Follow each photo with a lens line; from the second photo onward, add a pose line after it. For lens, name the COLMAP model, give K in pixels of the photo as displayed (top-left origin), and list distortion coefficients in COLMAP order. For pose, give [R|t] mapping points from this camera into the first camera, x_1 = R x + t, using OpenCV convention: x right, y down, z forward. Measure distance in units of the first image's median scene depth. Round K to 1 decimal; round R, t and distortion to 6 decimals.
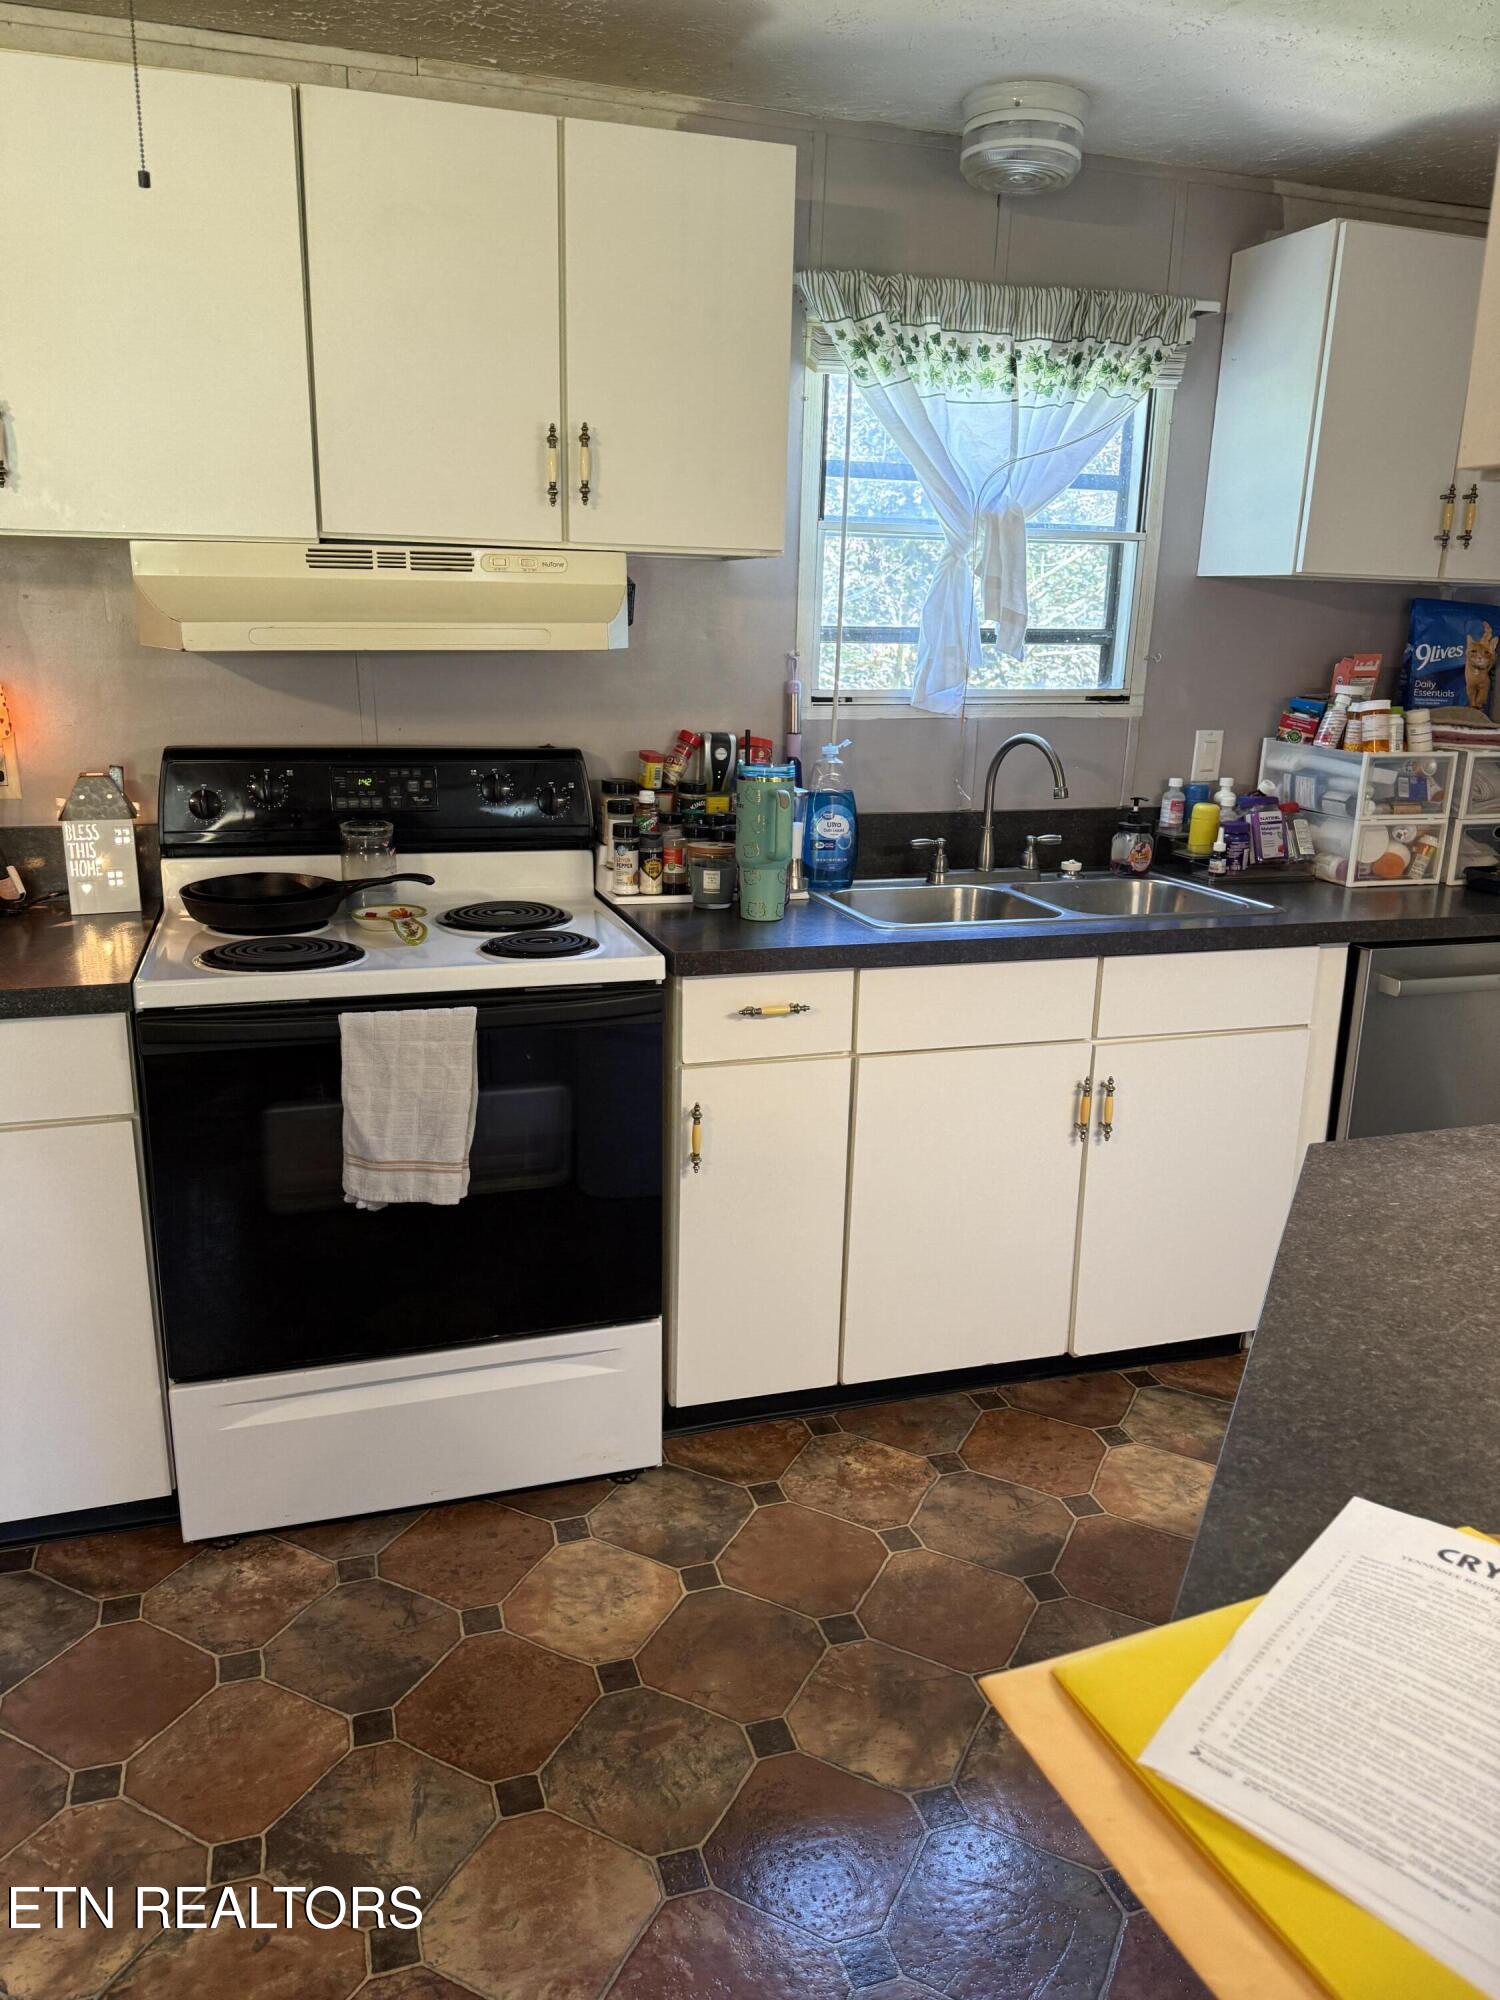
lens RADIAL K [[1413.7, 0, 740.4], [0, 1413.7, 996.0], [0, 0, 1]] dist [0.042864, -0.053444]
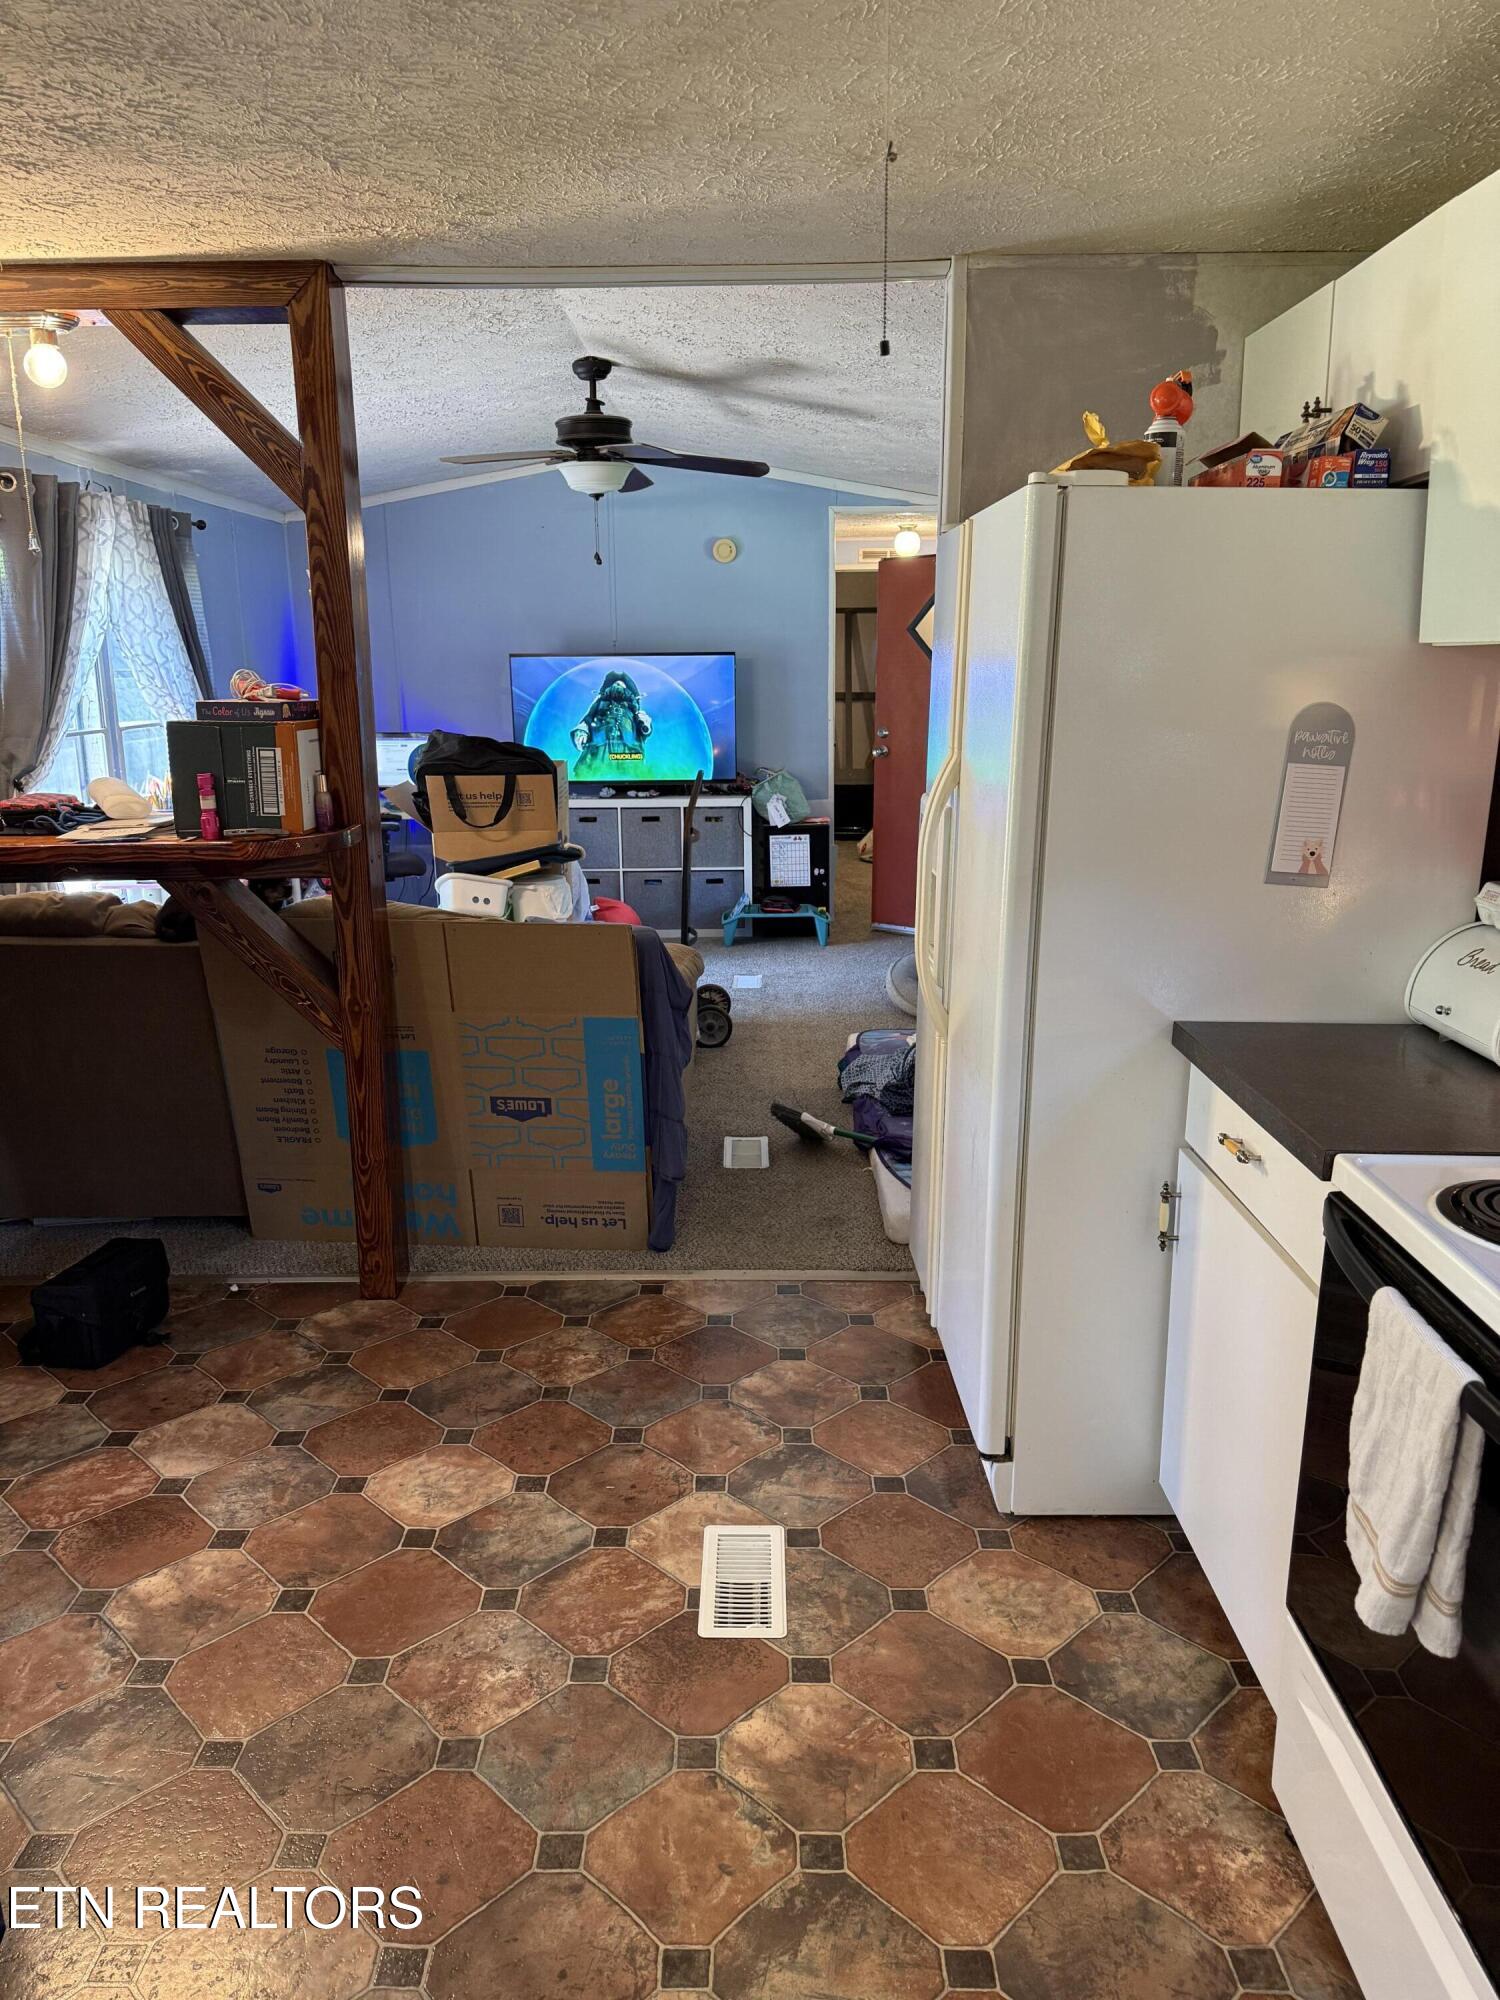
lens RADIAL K [[1413.7, 0, 730.9], [0, 1413.7, 979.5], [0, 0, 1]] dist [0.042864, -0.053444]
pose [[-0.316320, 0.182192, -0.930993, 0.403208], [-0.252438, 0.929835, 0.267736, -0.206760], [0.914449, 0.319709, -0.248133, 0.716099]]
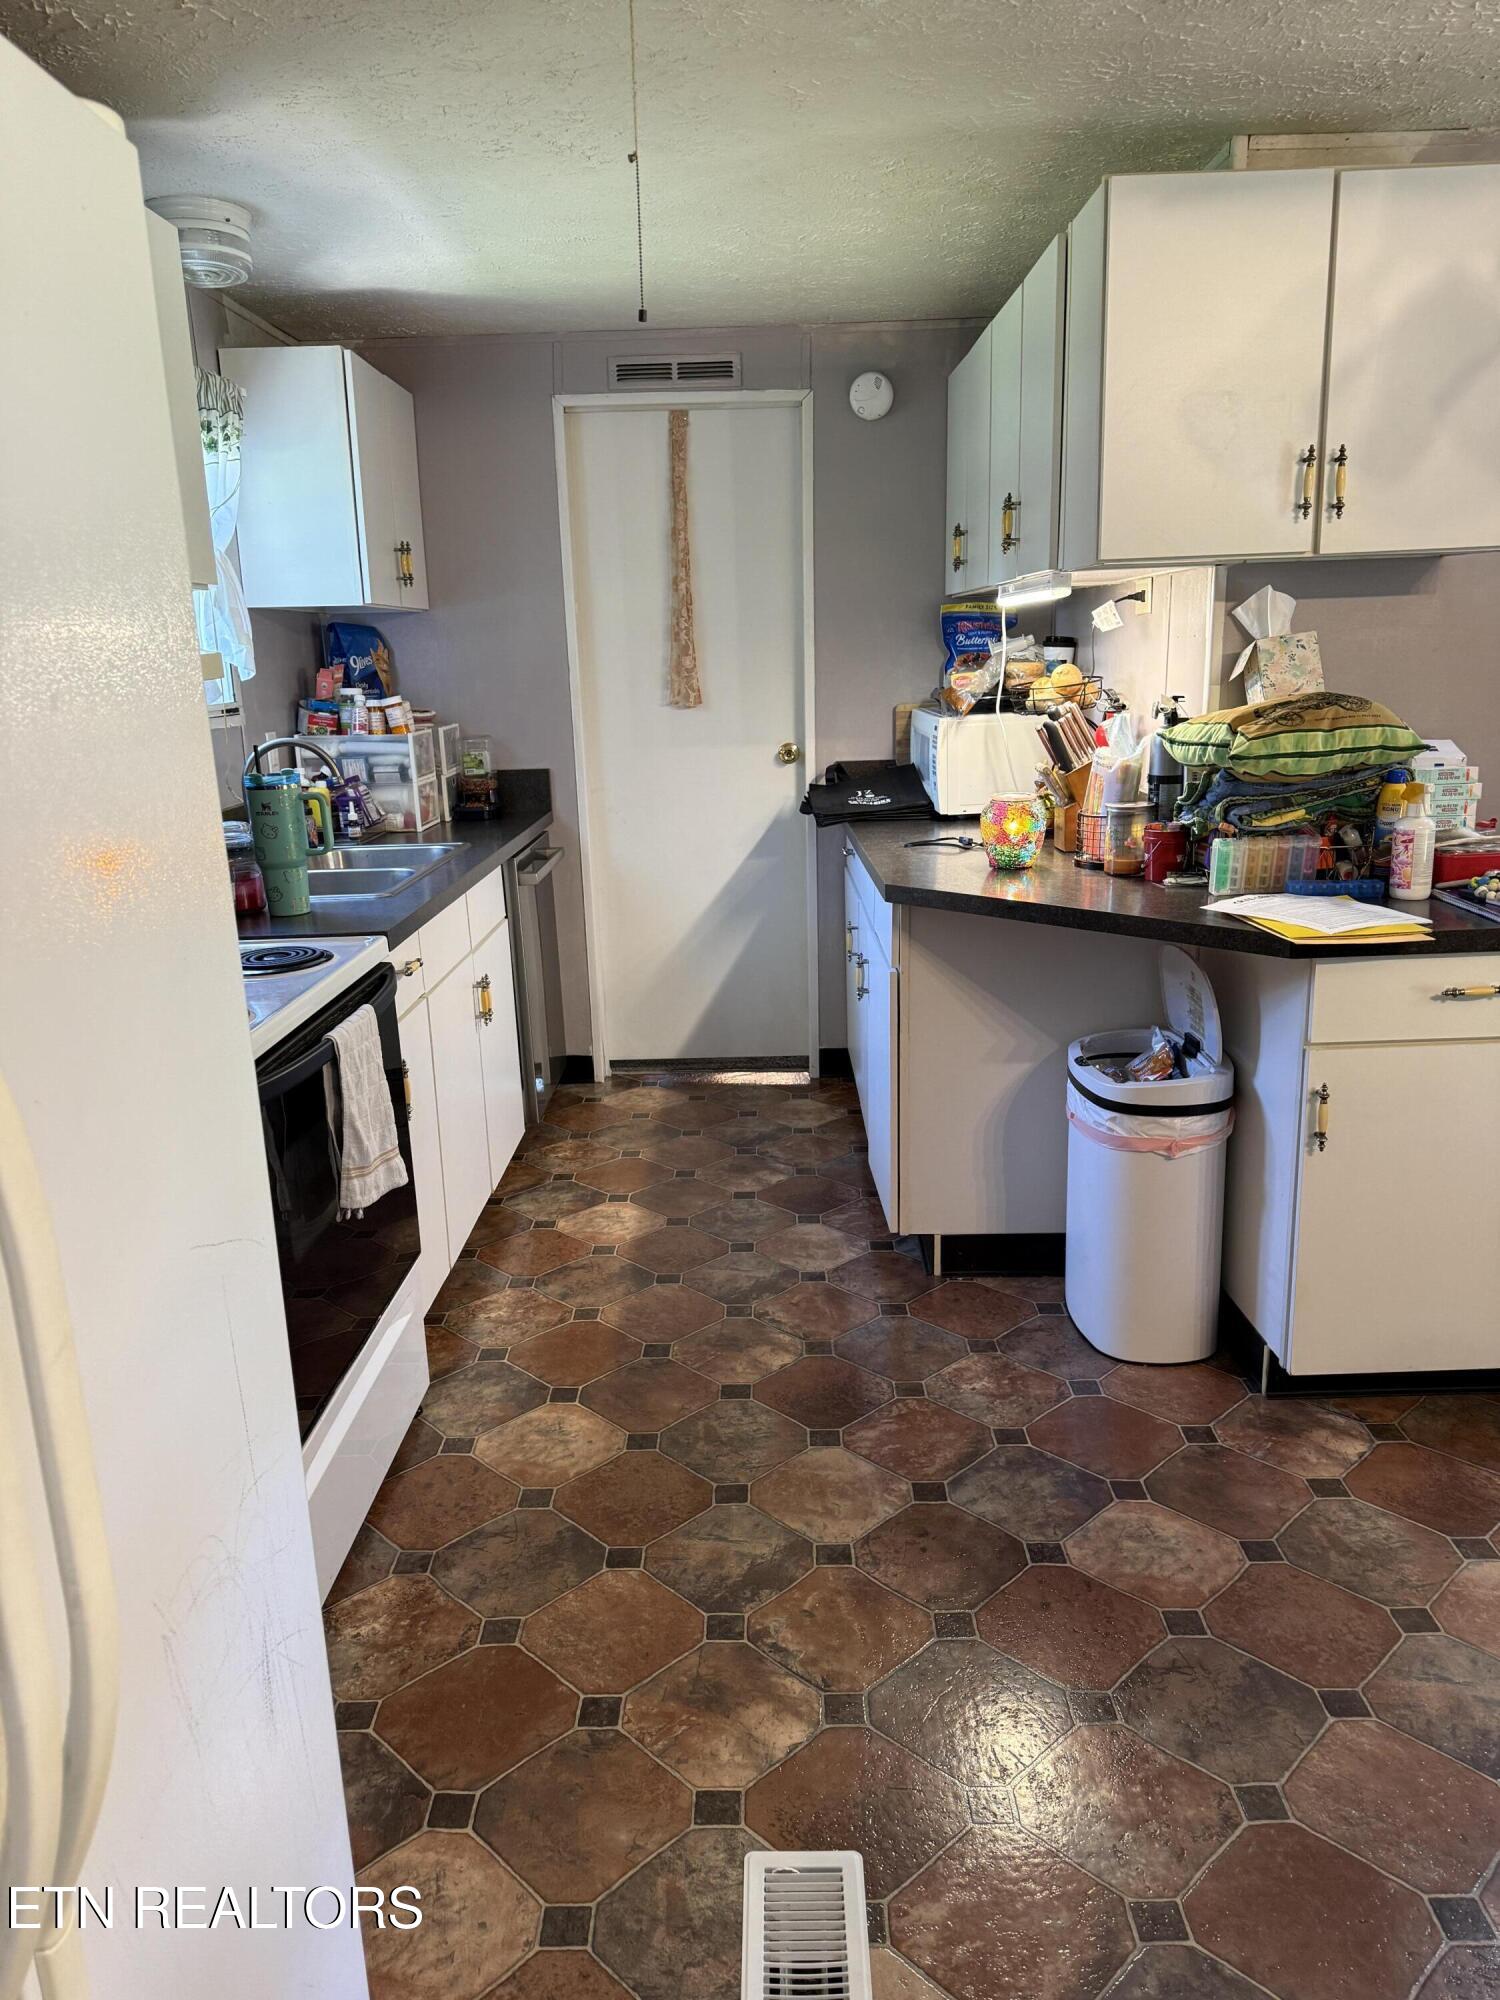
lens RADIAL K [[1413.7, 0, 745.5], [0, 1413.7, 997.0], [0, 0, 1]] dist [0.042864, -0.053444]
pose [[0.315862, -0.260106, 0.912456, -0.974250], [0.274573, 0.945599, 0.174506, -0.097585], [-0.908207, 0.195417, 0.370097, 0.294701]]
